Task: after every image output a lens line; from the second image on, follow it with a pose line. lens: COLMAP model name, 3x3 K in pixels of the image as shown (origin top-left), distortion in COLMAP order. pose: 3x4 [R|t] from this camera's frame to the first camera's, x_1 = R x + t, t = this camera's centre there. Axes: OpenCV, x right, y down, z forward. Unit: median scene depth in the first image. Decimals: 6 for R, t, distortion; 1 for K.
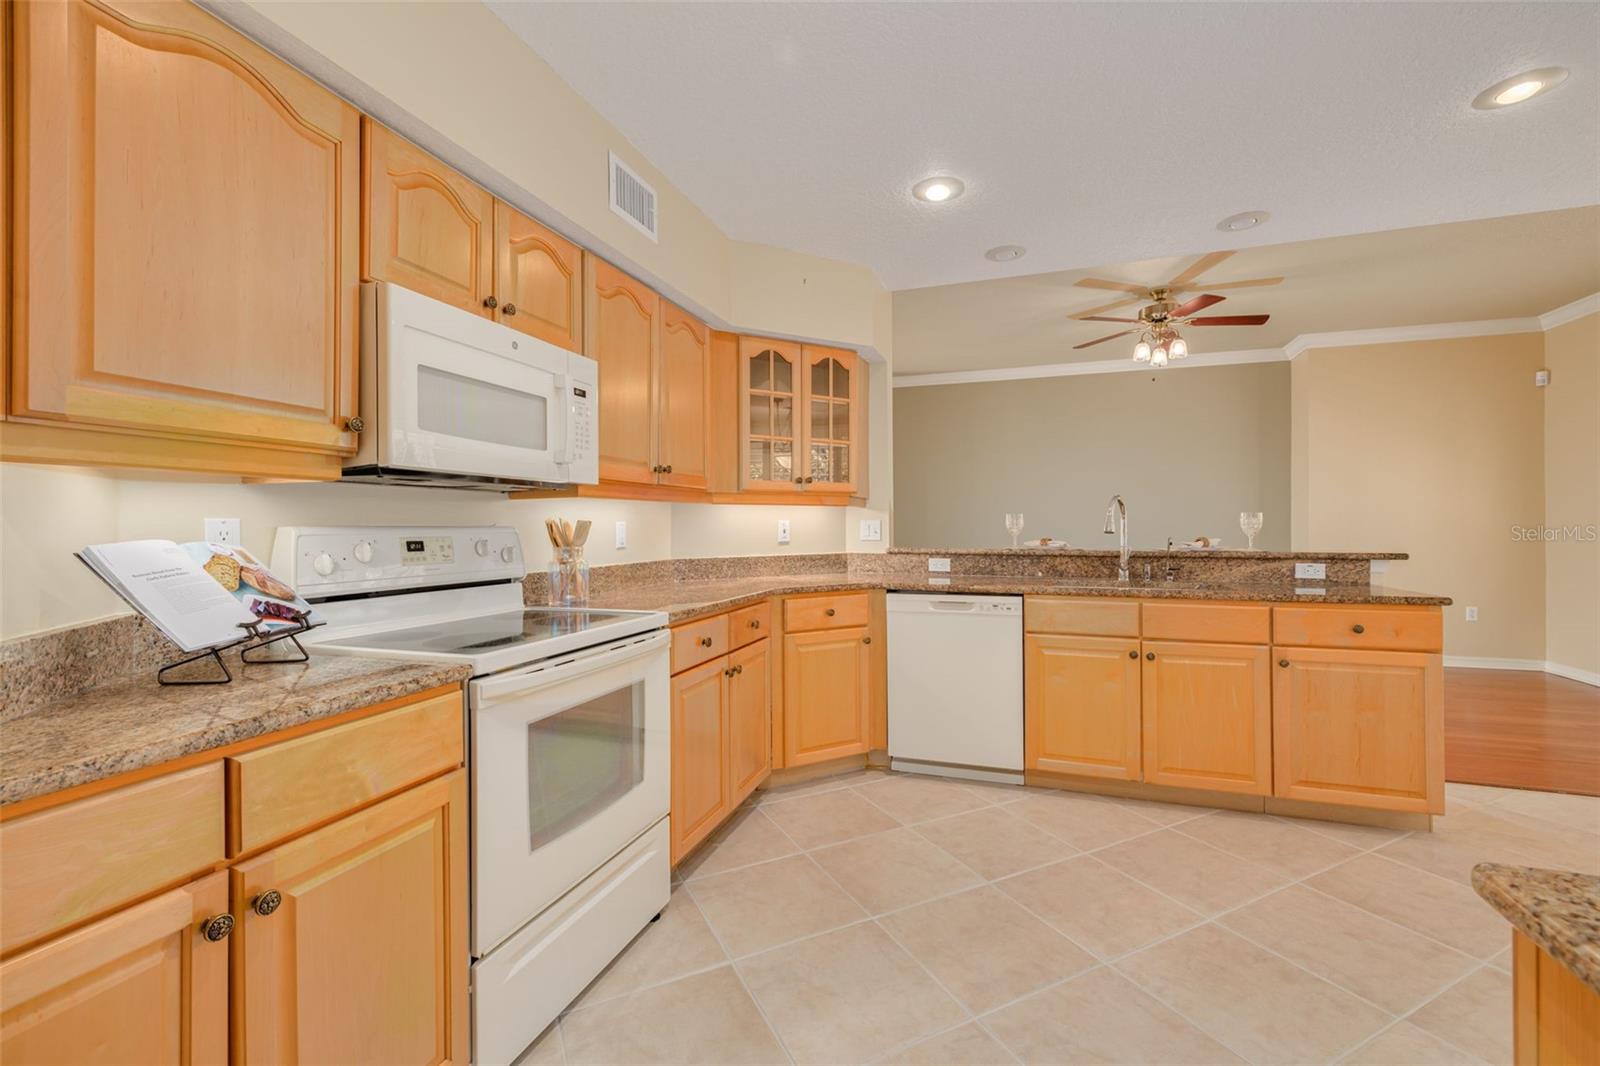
lens RADIAL K [[665.2, 0, 795.8], [0, 665.2, 529.9], [0, 0, 1]] dist [-0.002603, 0.000101]
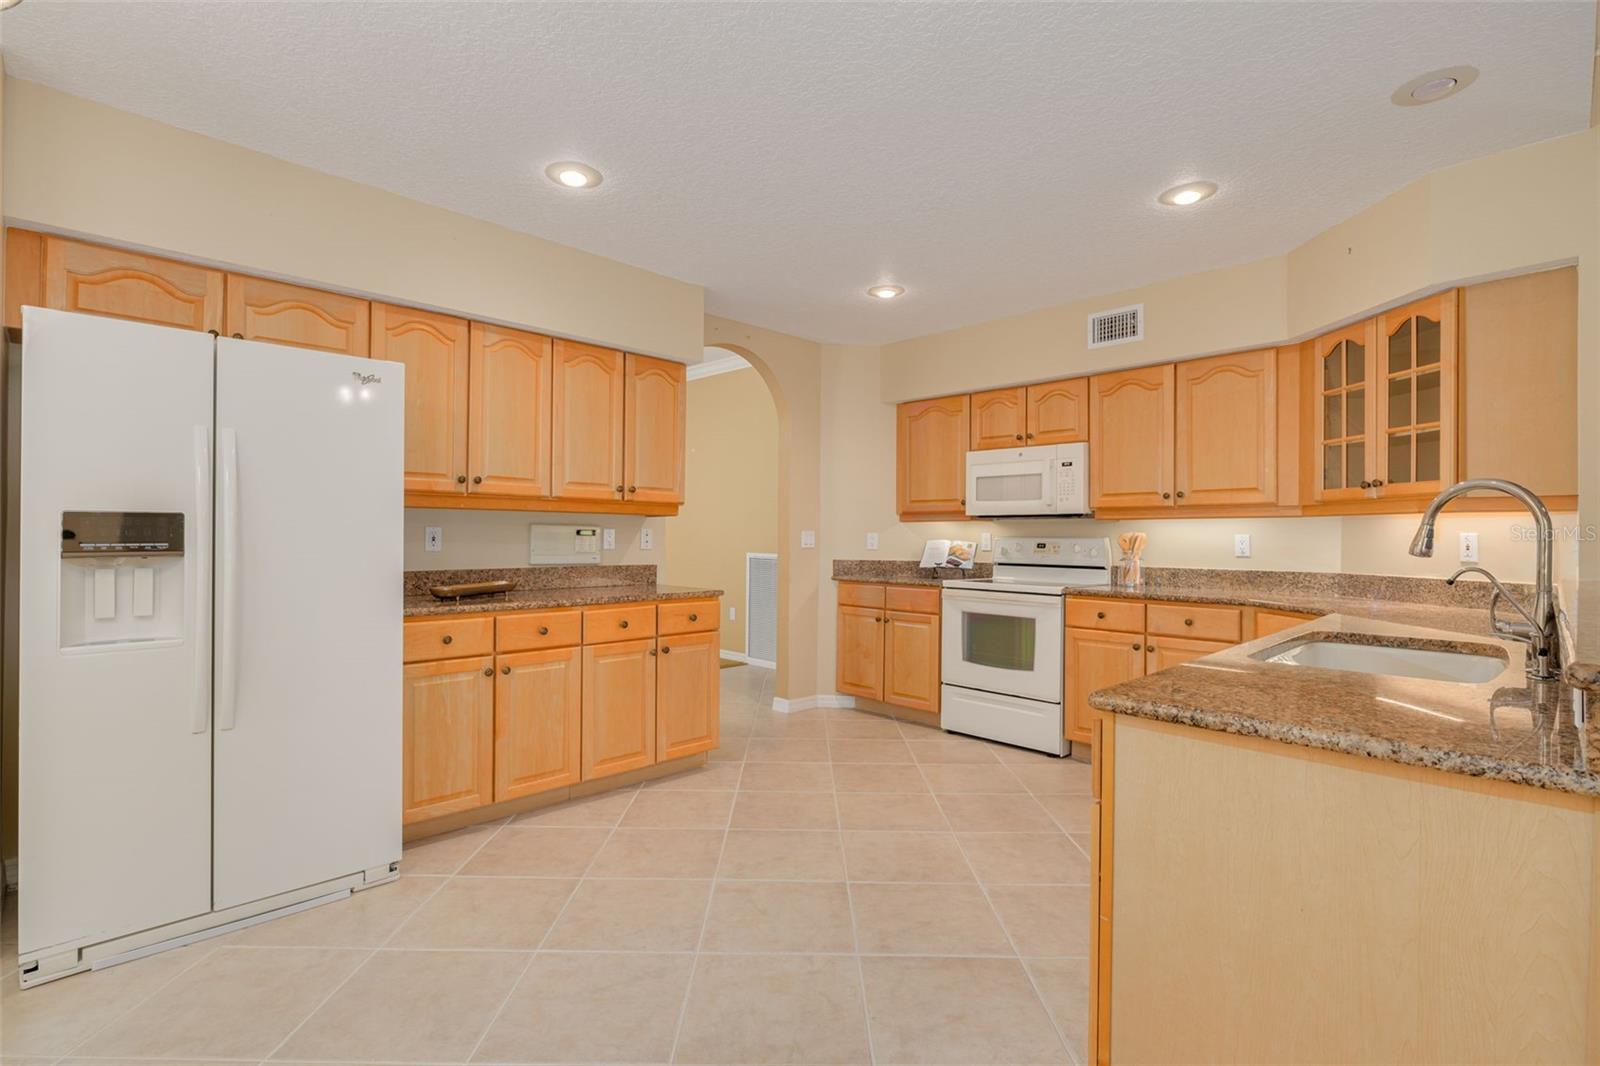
lens RADIAL K [[766.4, 0, 782.3], [0, 766.4, 534.2], [0, 0, 1]] dist [-0.000766, 0.000020]
pose [[-0.454201, 0.000705, -0.890899, 1.361366], [-0.008830, 0.999947, 0.005293, -0.013144], [0.890855, 0.010271, -0.454171, 0.898957]]
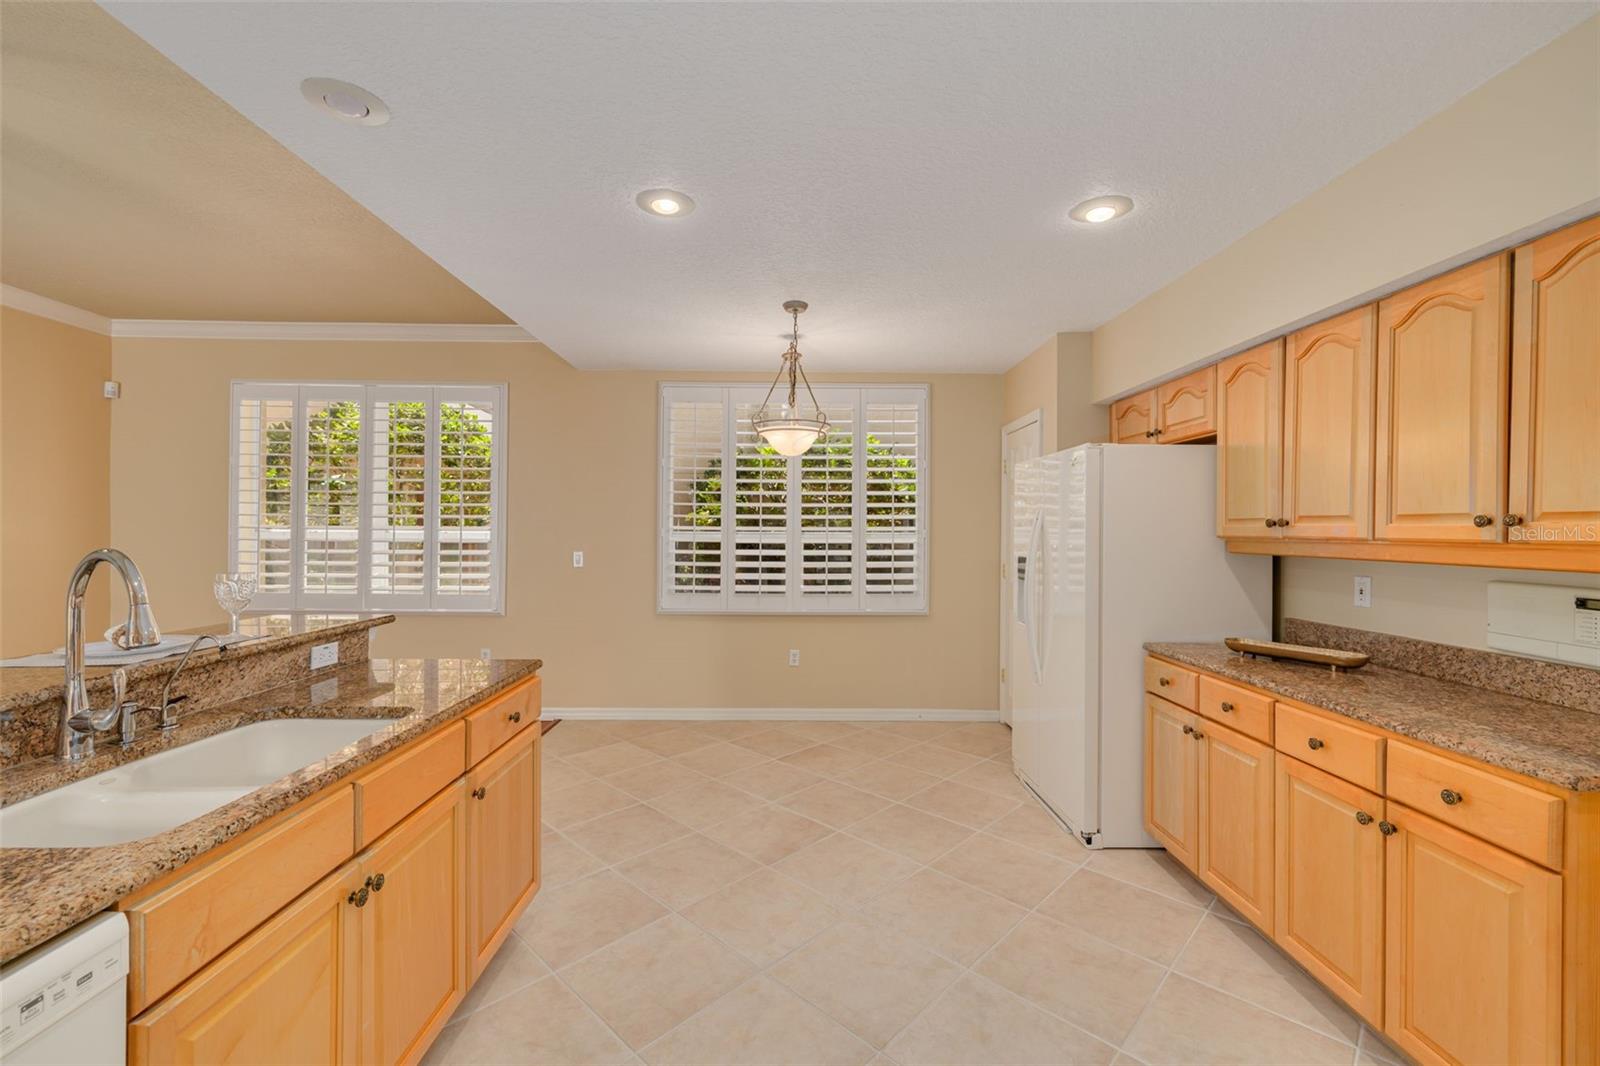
lens RADIAL K [[665.2, 0, 795.8], [0, 665.2, 529.9], [0, 0, 1]] dist [-0.002603, 0.000101]
pose [[-0.338818, 0.004115, 0.940843, -0.045337], [-0.000272, 0.999990, -0.004472, -0.070970], [-0.940852, -0.001771, -0.338814, 0.837003]]
